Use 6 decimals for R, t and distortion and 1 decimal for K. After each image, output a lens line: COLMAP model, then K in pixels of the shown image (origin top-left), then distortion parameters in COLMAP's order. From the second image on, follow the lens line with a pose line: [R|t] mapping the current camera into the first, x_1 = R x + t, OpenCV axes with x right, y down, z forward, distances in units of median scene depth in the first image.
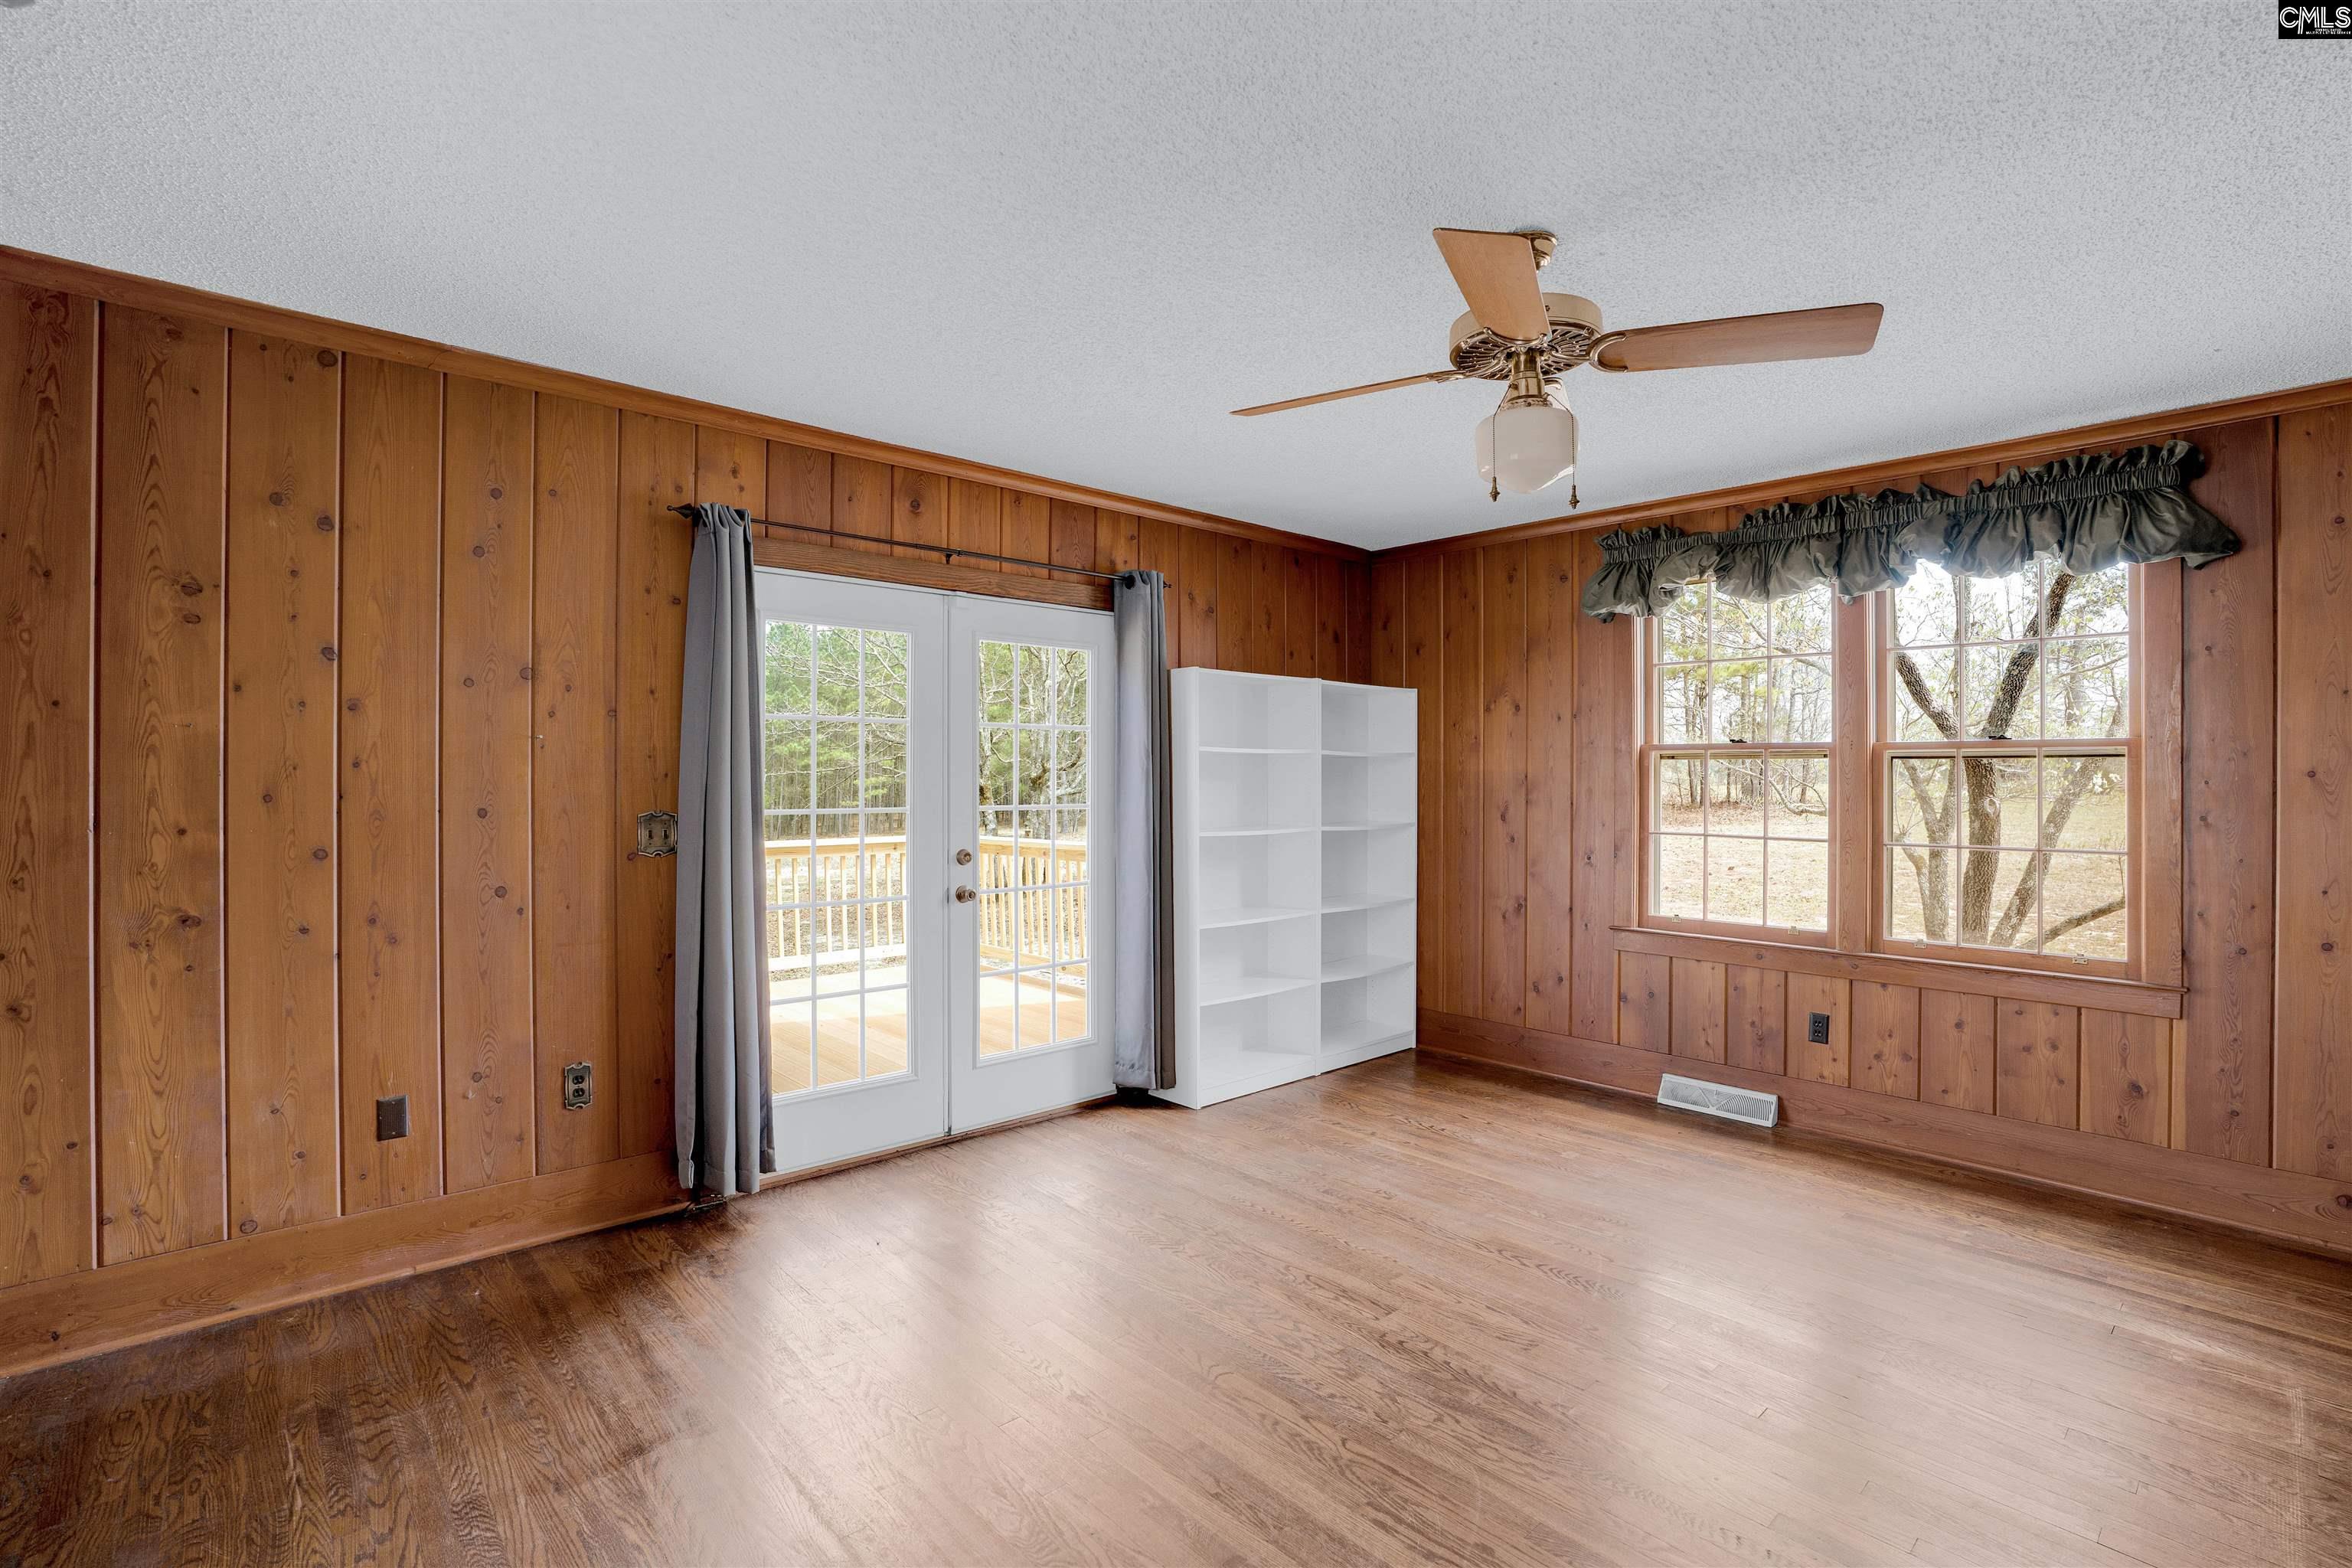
lens RADIAL K [[1083.6, 0, 1176.9], [0, 1083.6, 768.8], [0, 0, 1]] dist [-0.048972, 0.013390]
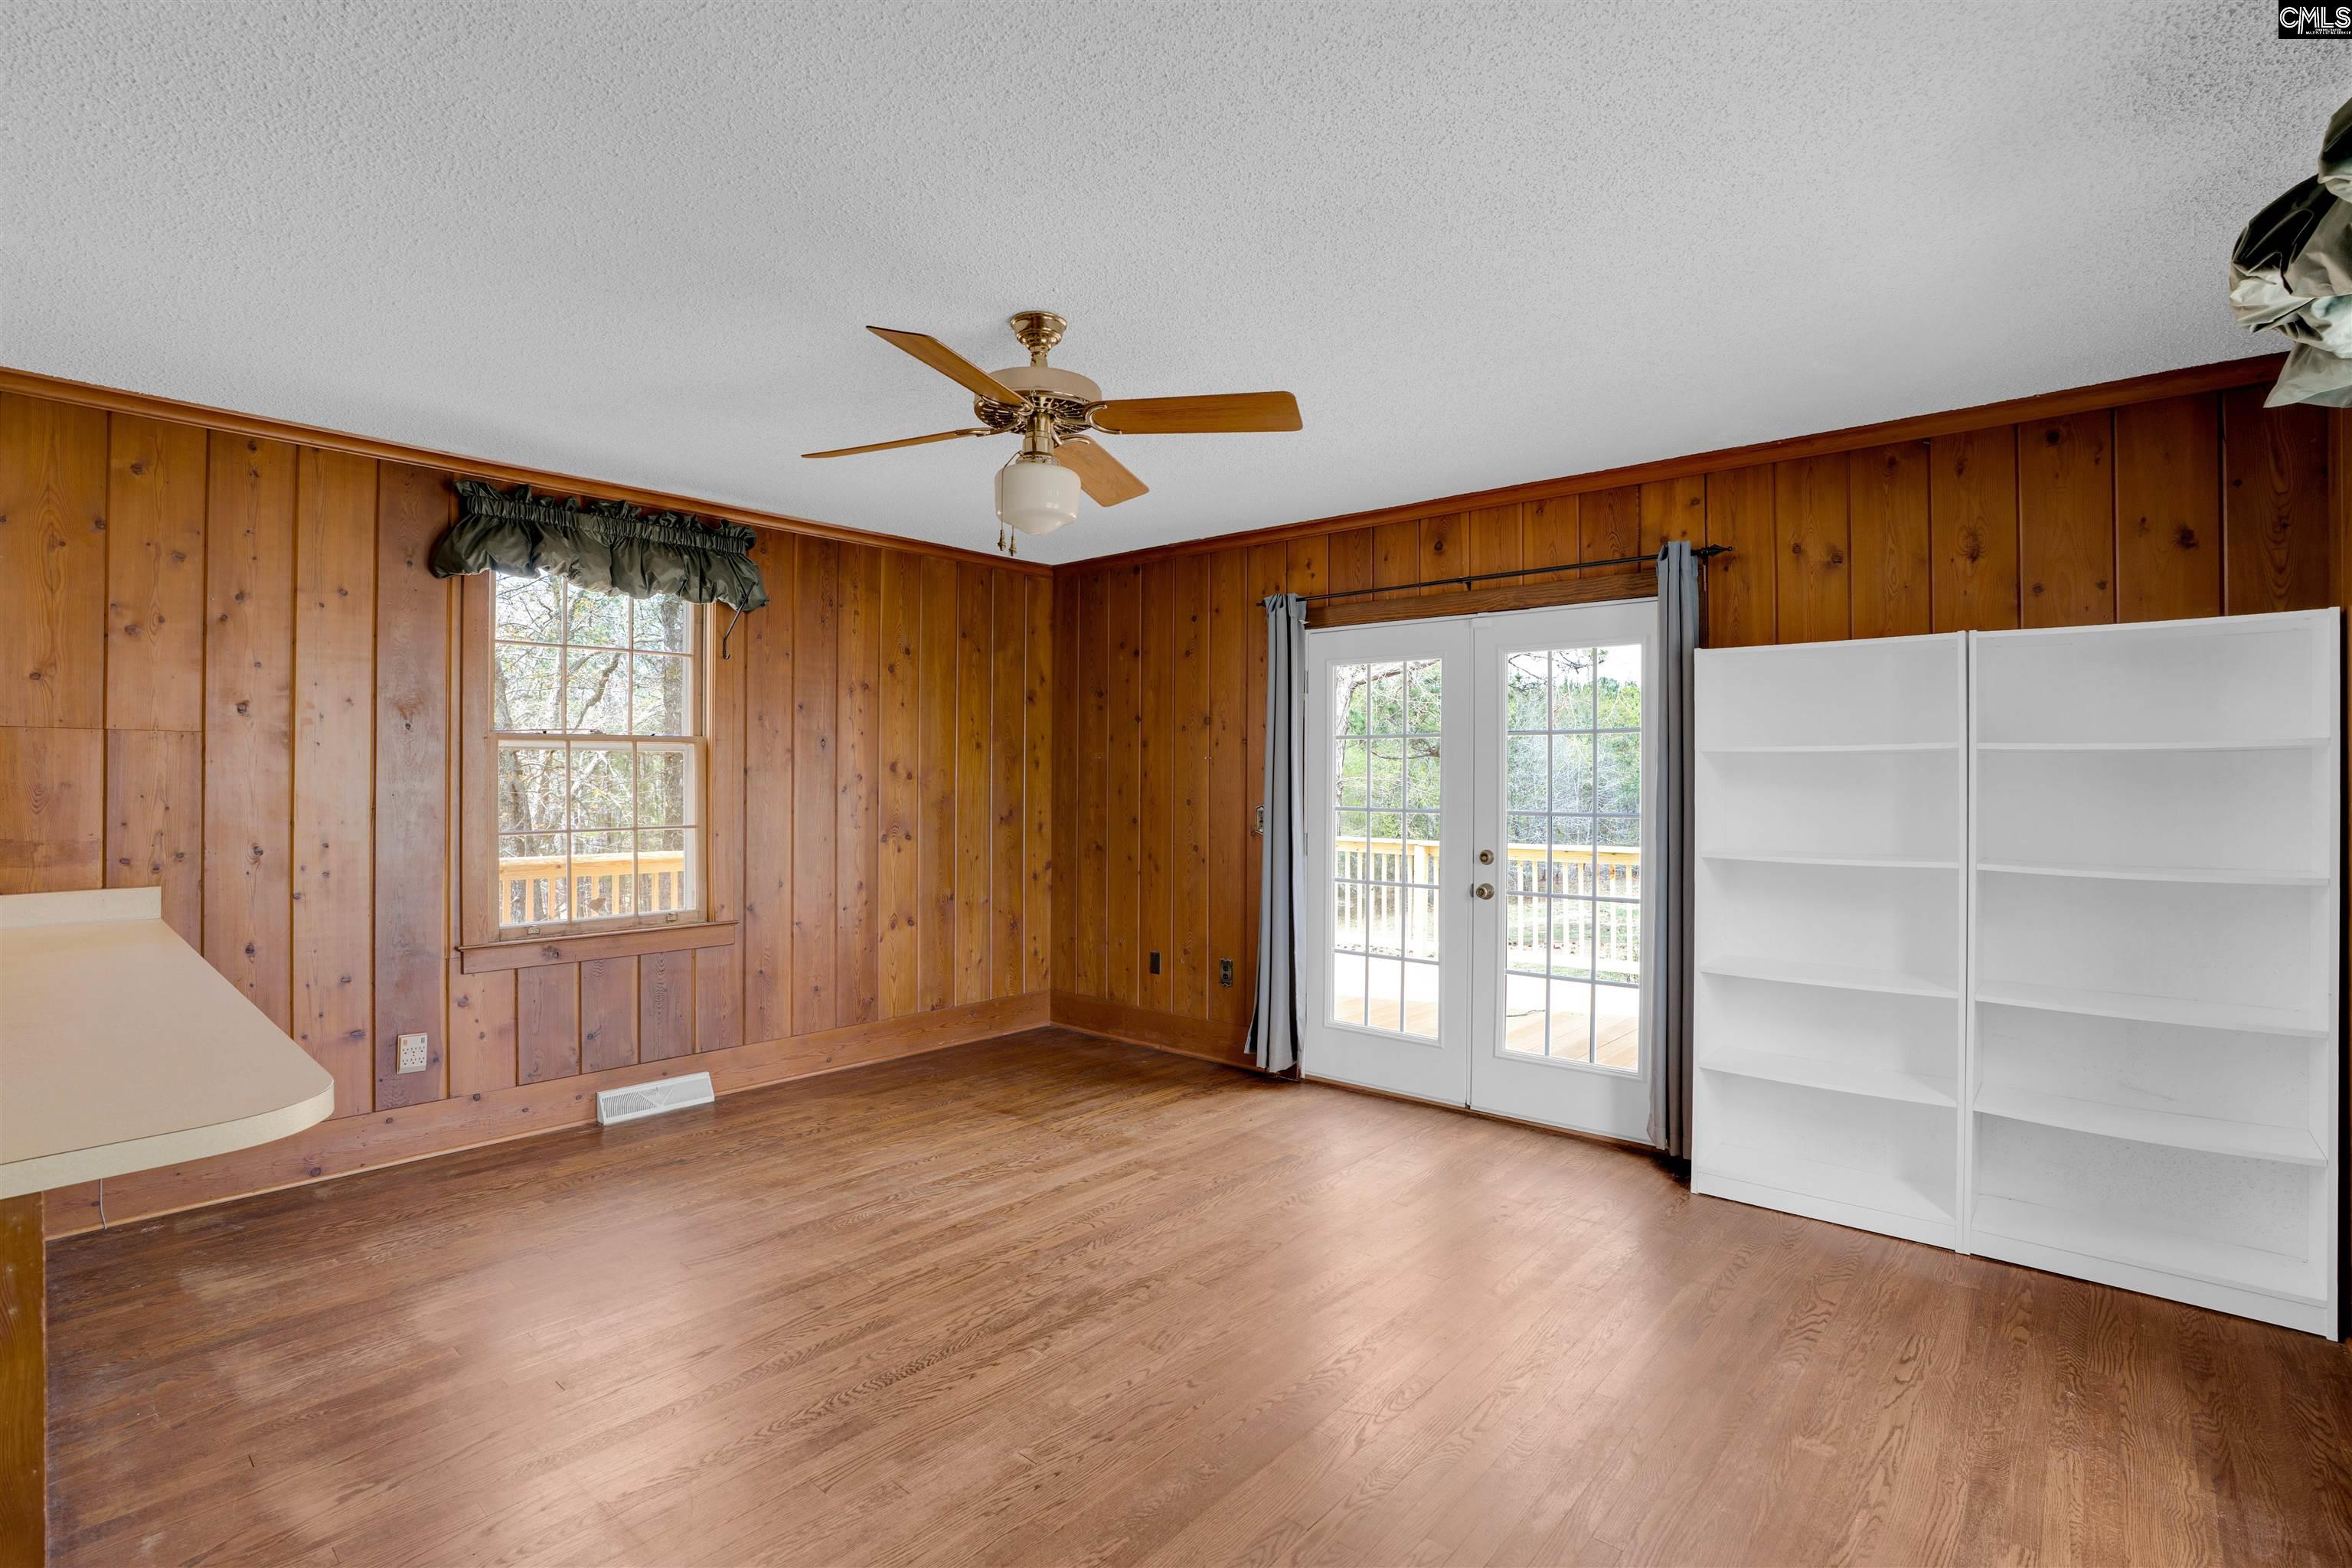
lens RADIAL K [[1096.3, 0, 1178.8], [0, 1096.3, 771.7], [0, 0, 1]] dist [-0.044753, 0.011577]
pose [[0.119686, -0.009222, -0.992769, 0.983799], [0.000980, 0.999957, -0.009170, 0.006533], [0.992811, 0.000124, 0.119690, 0.654462]]
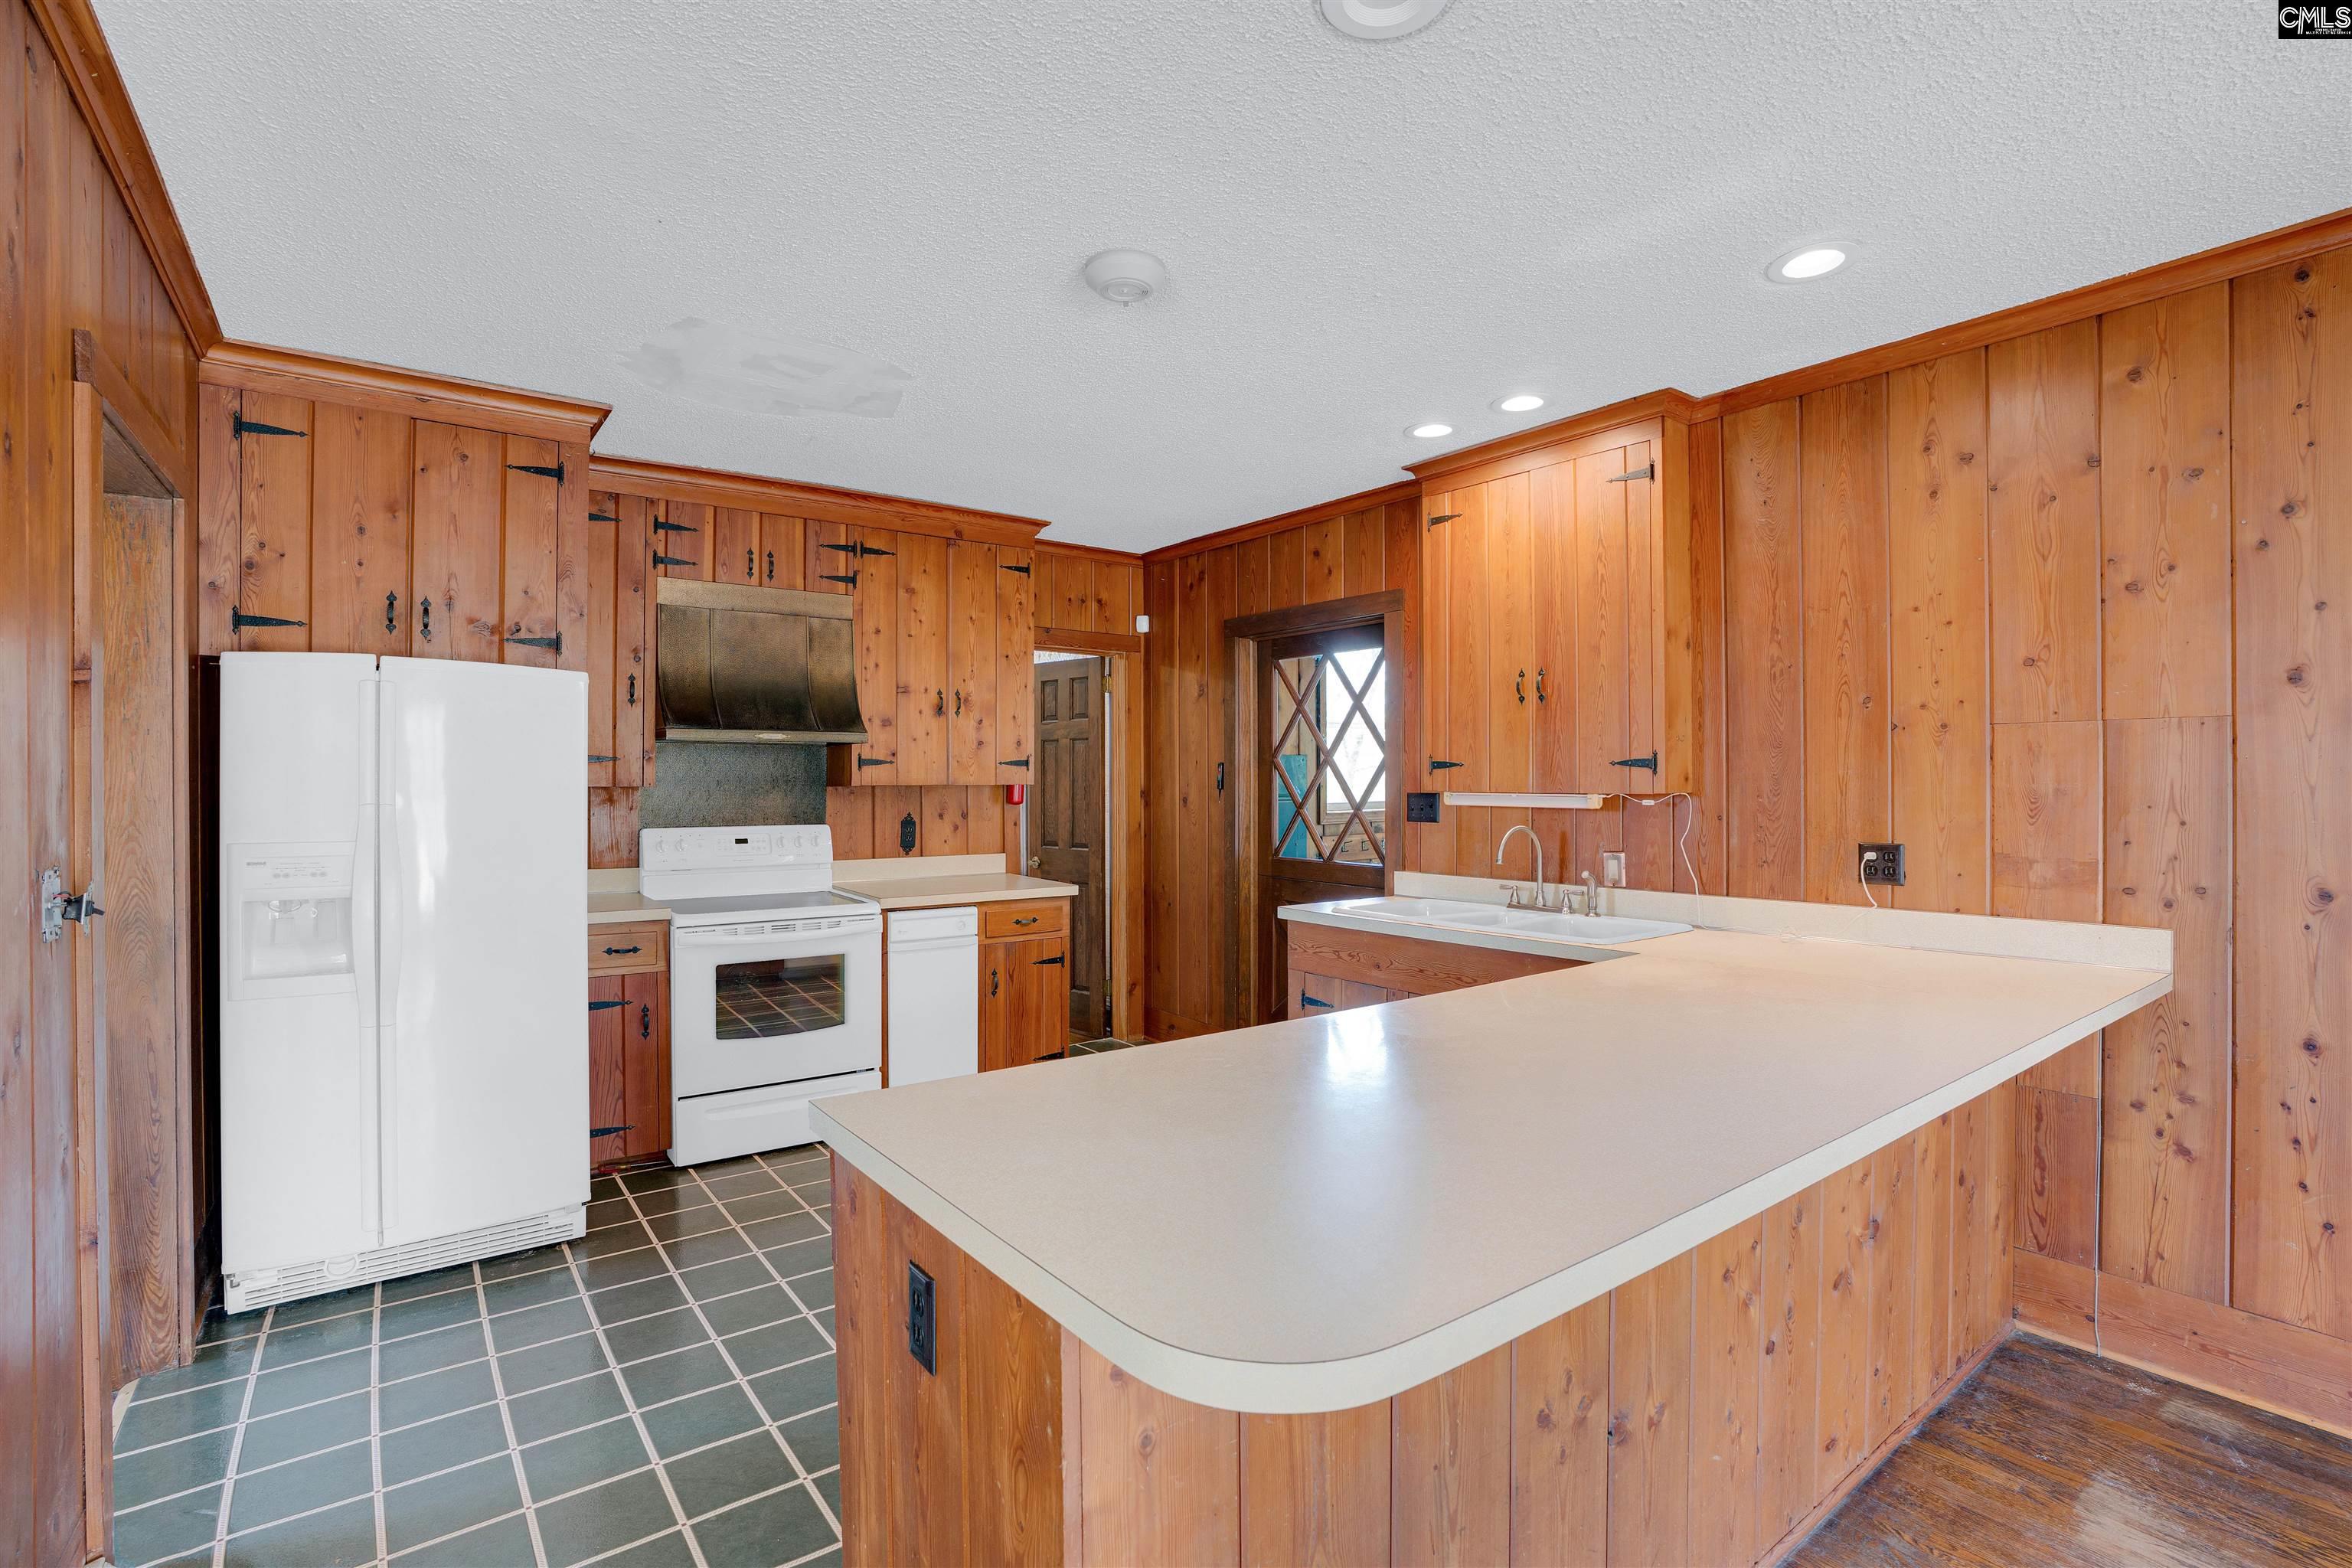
lens RADIAL K [[1083.6, 0, 1158.2], [0, 1083.6, 781.9], [0, 0, 1]] dist [-0.048972, 0.013390]
pose [[-0.997049, -0.001322, 0.076760, 0.543295], [-0.001735, 0.999984, -0.005314, 0.007009], [-0.076752, -0.005431, -0.997035, 0.599171]]
